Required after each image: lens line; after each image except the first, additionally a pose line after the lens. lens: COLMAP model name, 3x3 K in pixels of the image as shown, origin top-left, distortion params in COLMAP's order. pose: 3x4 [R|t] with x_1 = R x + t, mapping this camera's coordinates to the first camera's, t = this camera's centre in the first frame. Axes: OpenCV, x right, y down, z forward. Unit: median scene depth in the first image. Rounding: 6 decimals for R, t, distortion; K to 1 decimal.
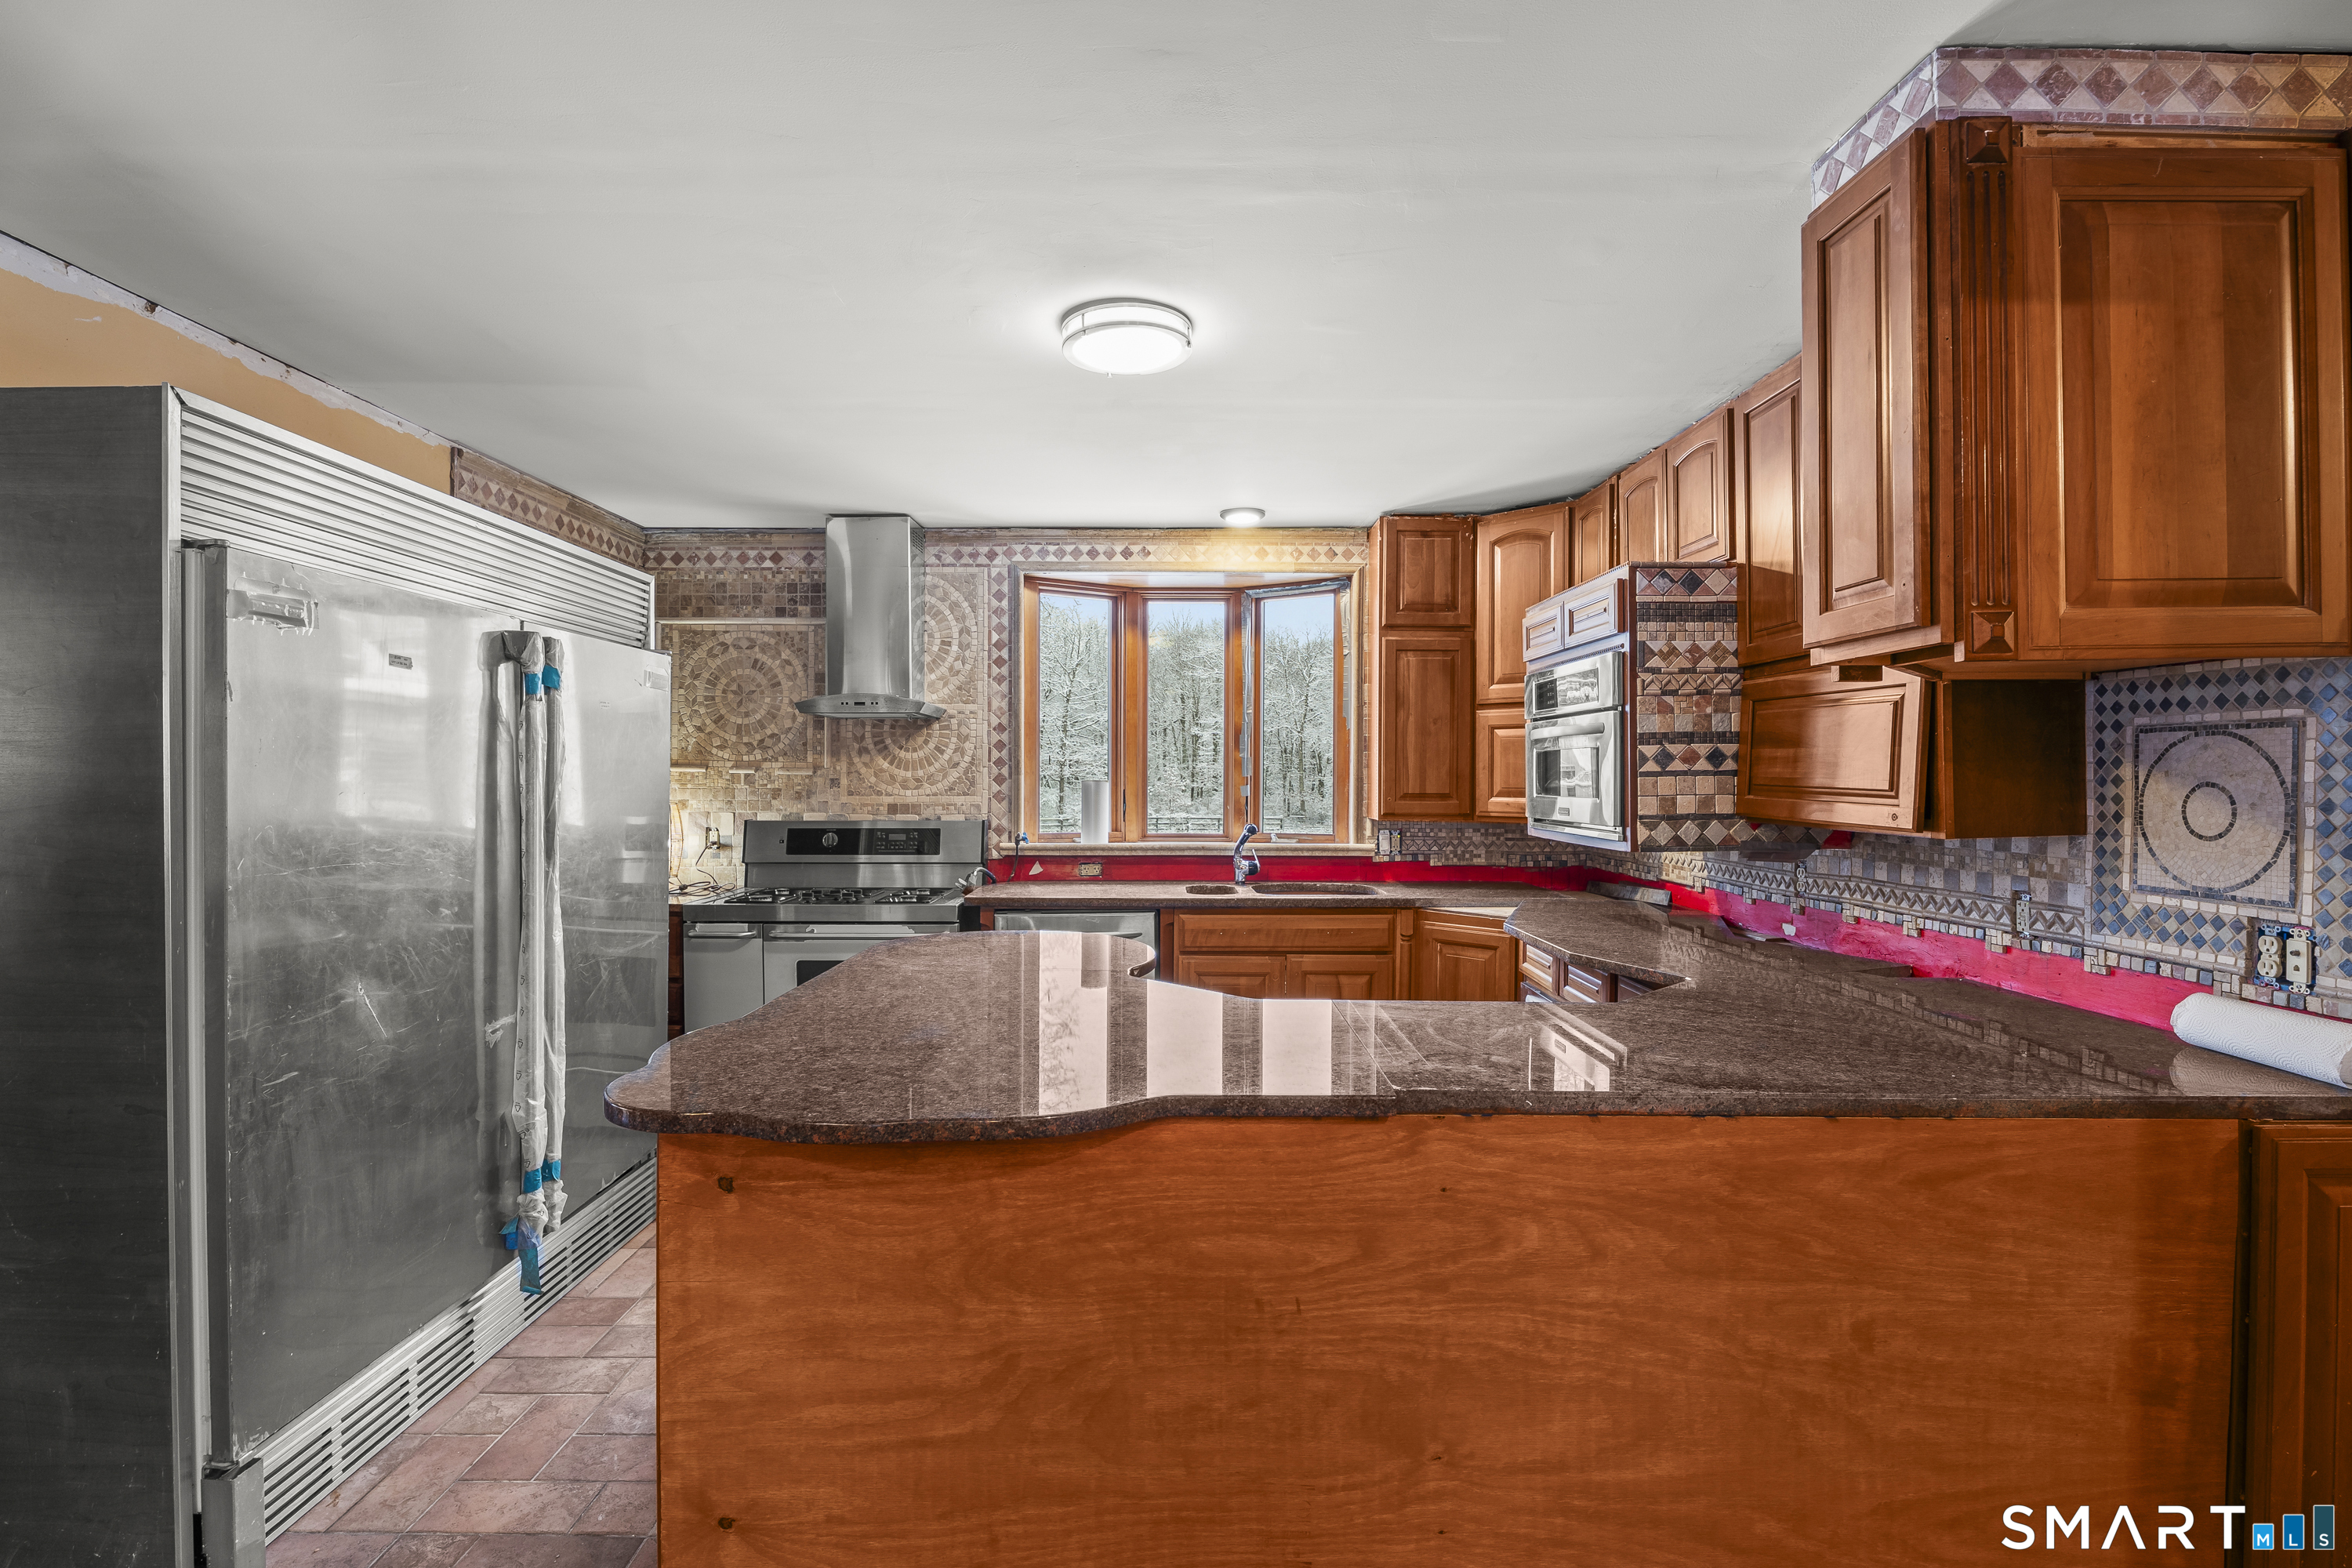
lens RADIAL K [[1093.9, 0, 1159.5], [0, 1093.9, 789.0], [0, 0, 1]] dist [-0.021271, 0.012185]
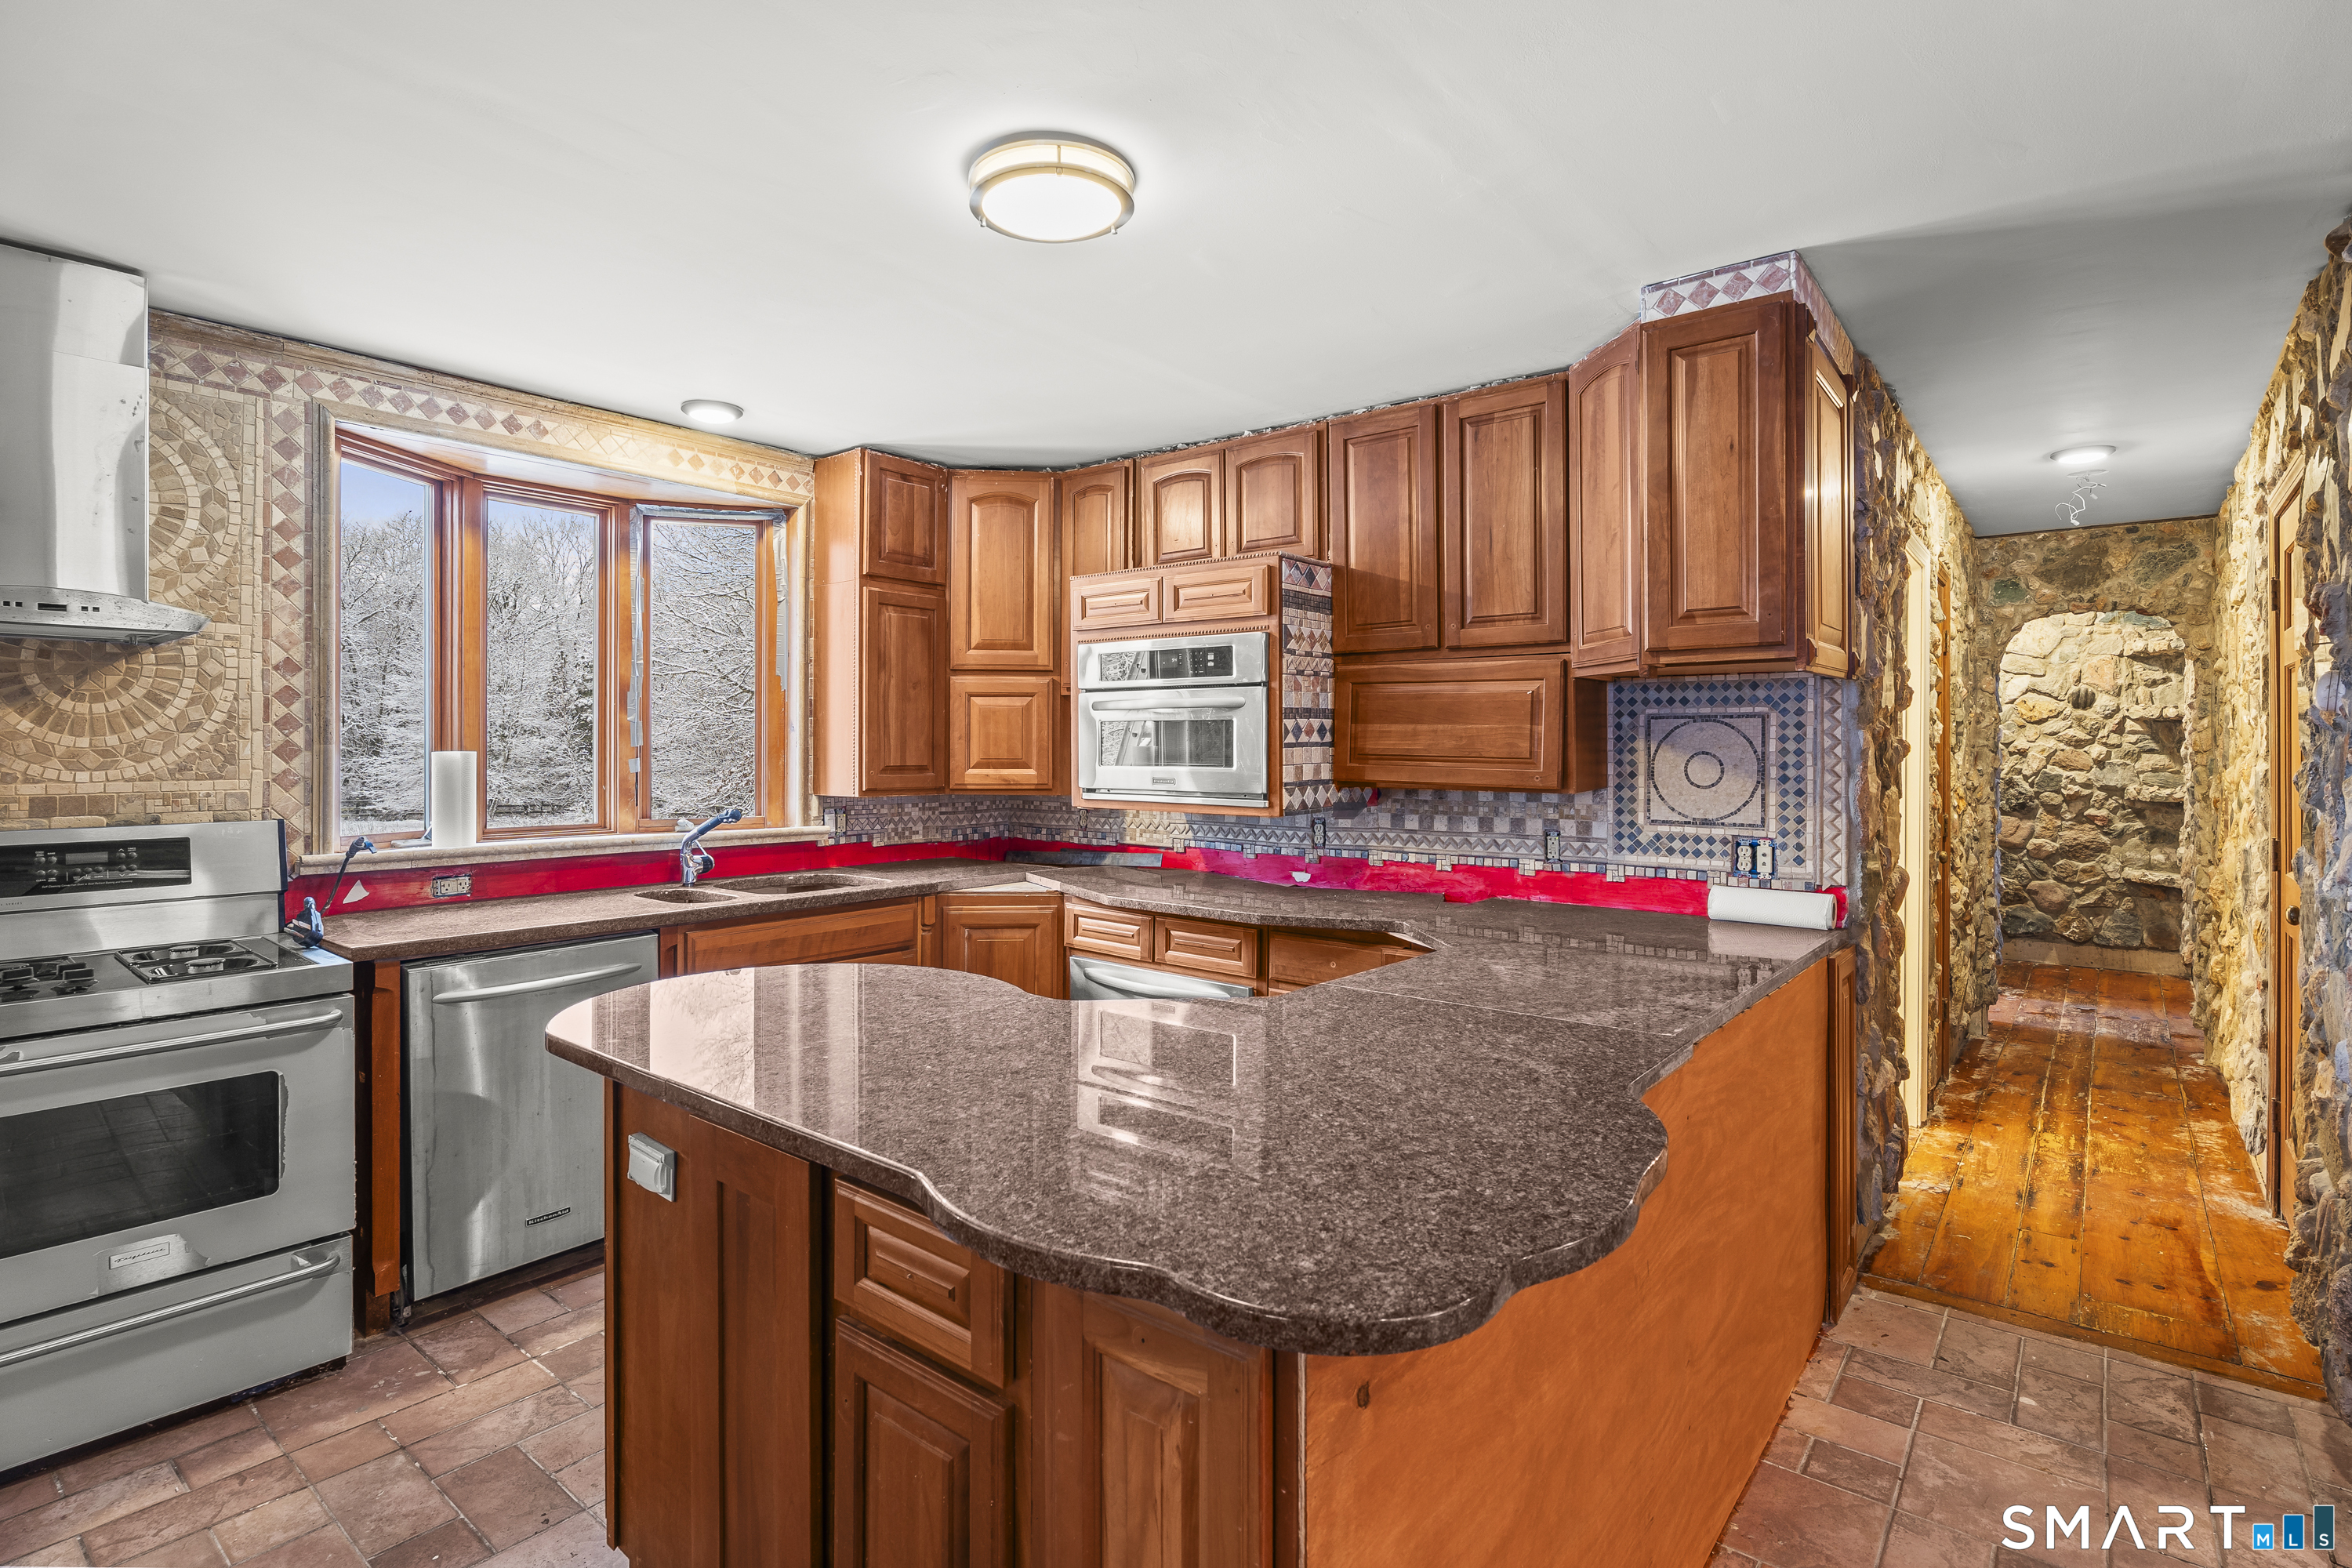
lens RADIAL K [[1145.7, 0, 1174.0], [0, 1145.7, 742.4], [0, 0, 1]] dist [-0.004306, -0.000314]
pose [[0.633129, 0.003309, 0.774039, -0.523507], [0.007765, 0.999913, -0.010626, -0.005121], [-0.774007, 0.012738, 0.633048, 0.351586]]
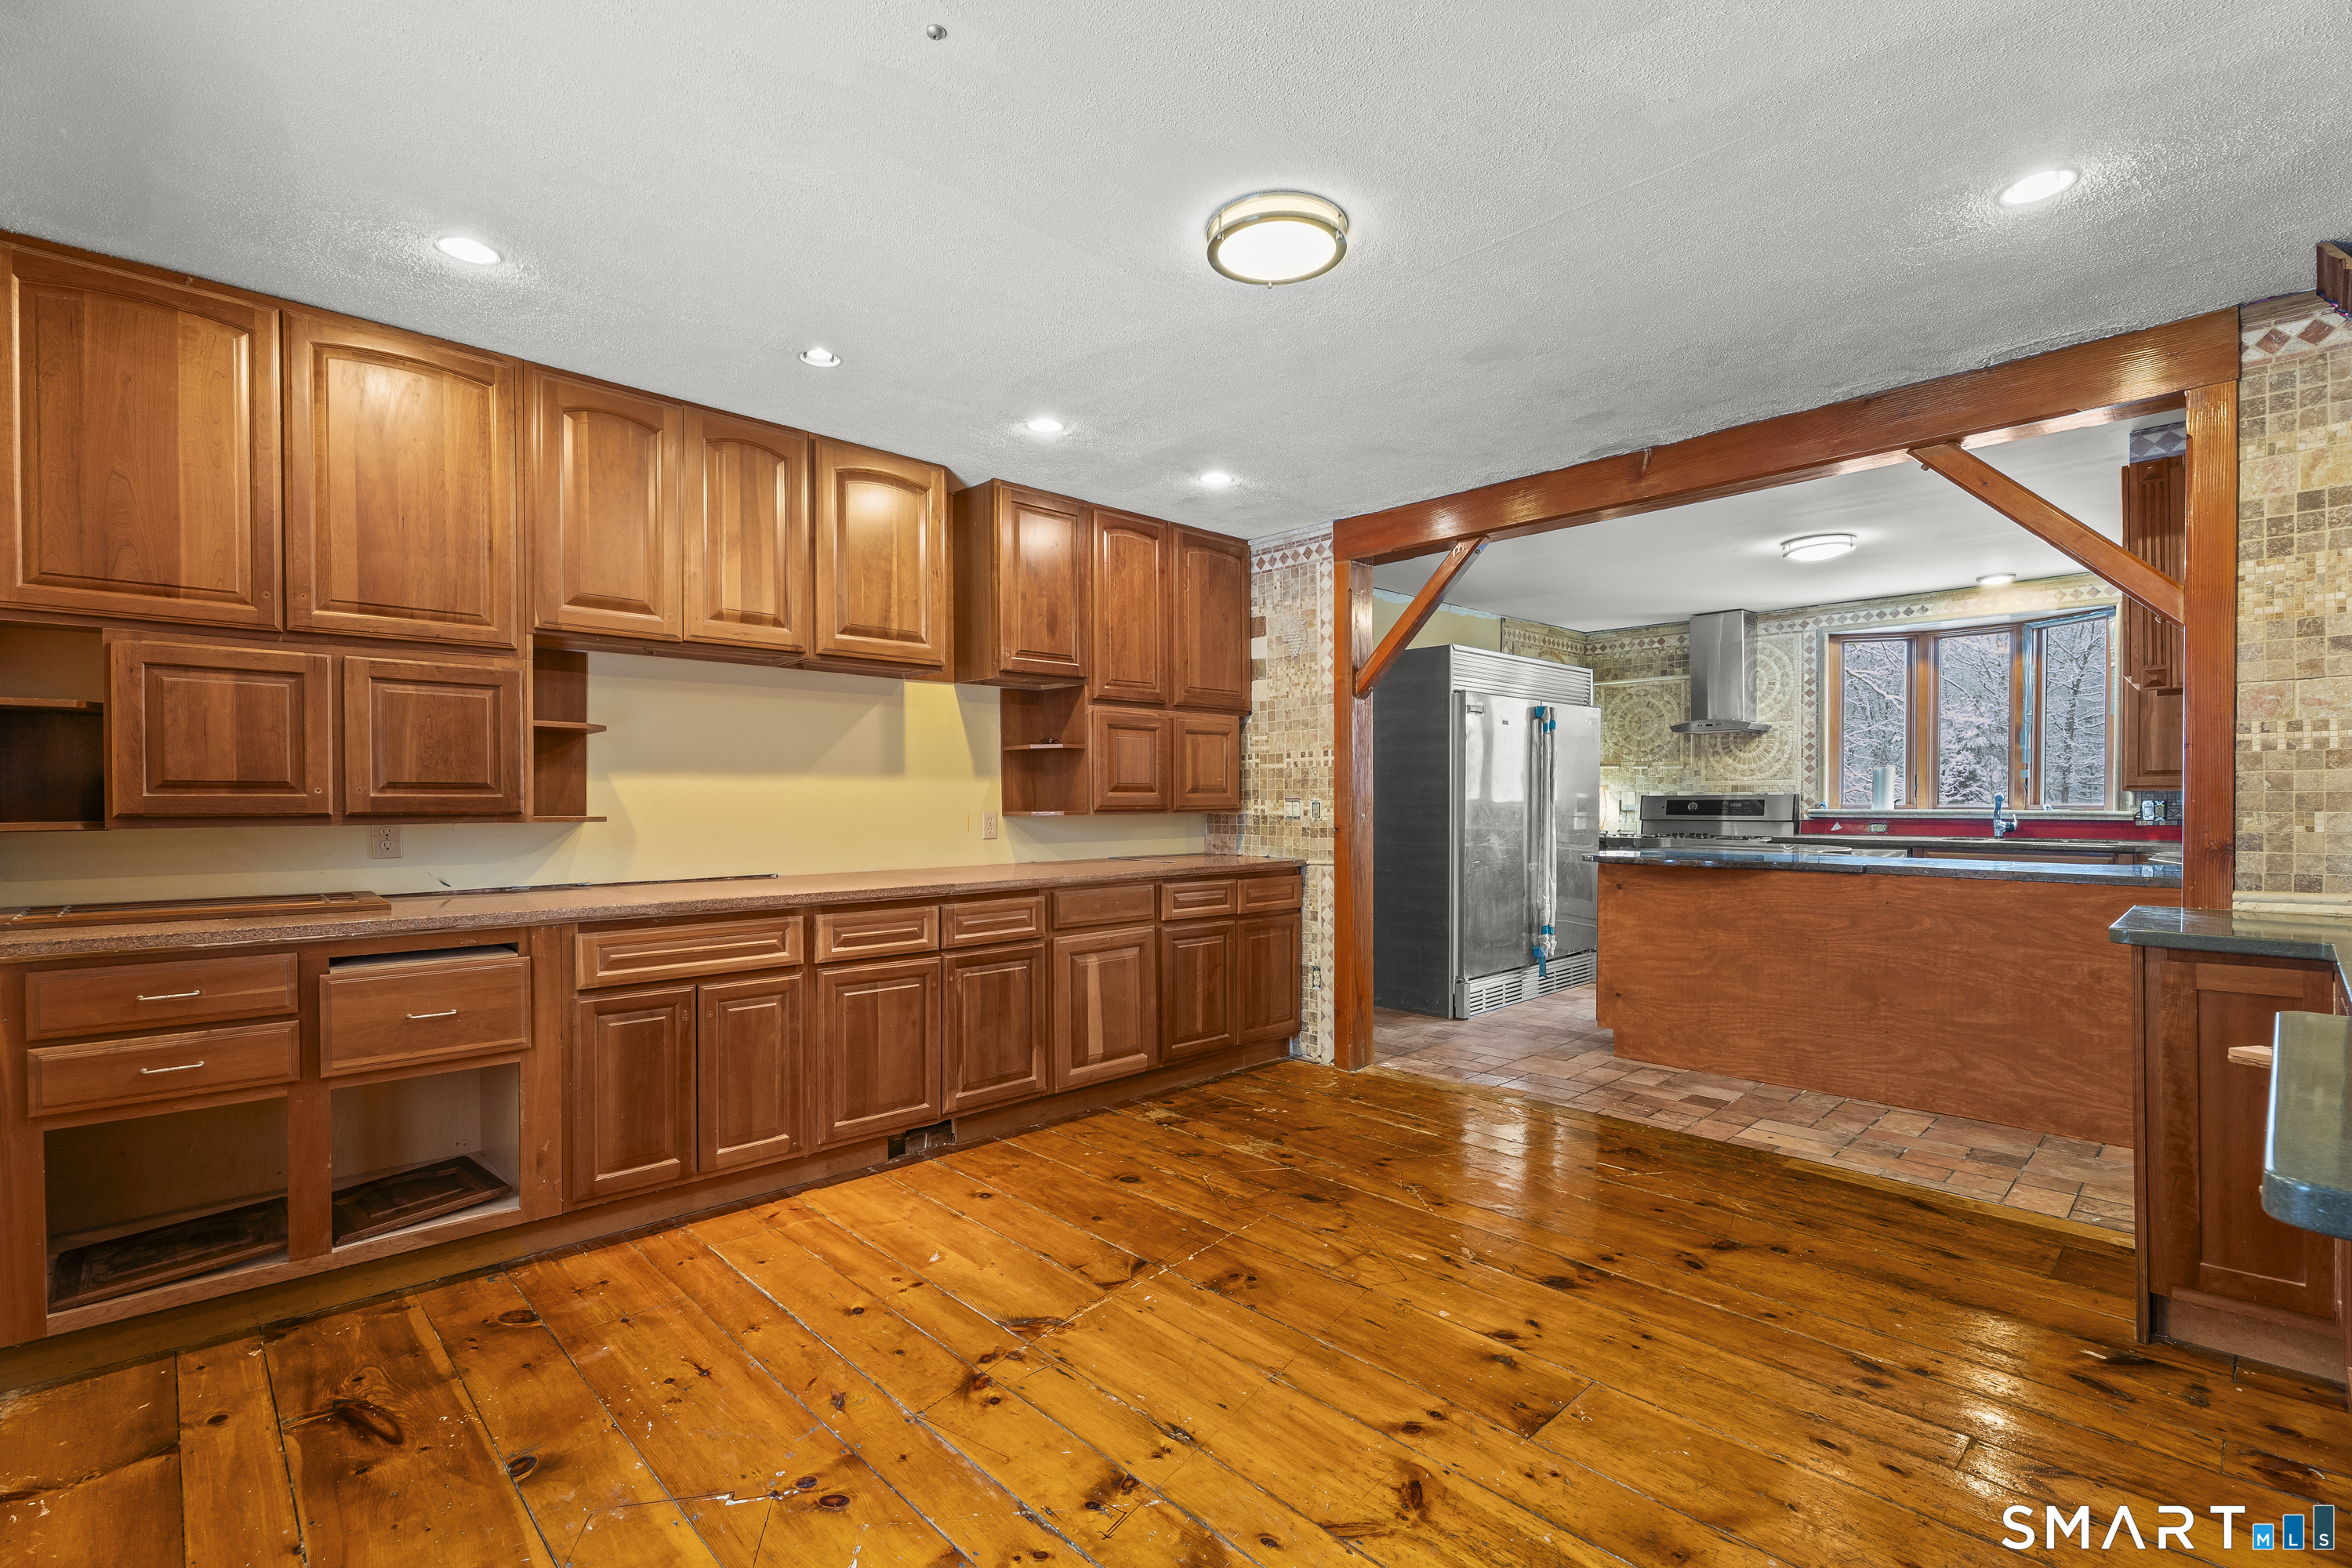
lens RADIAL K [[1070.8, 0, 1172.1], [0, 1070.8, 813.0], [0, 0, 1]] dist [0.004088, 0.000070]
pose [[0.698699, 0.005419, -0.715395, 0.499986], [-0.000576, 0.999975, 0.007011, 0.070850], [0.715415, -0.004486, 0.698685, -1.142050]]
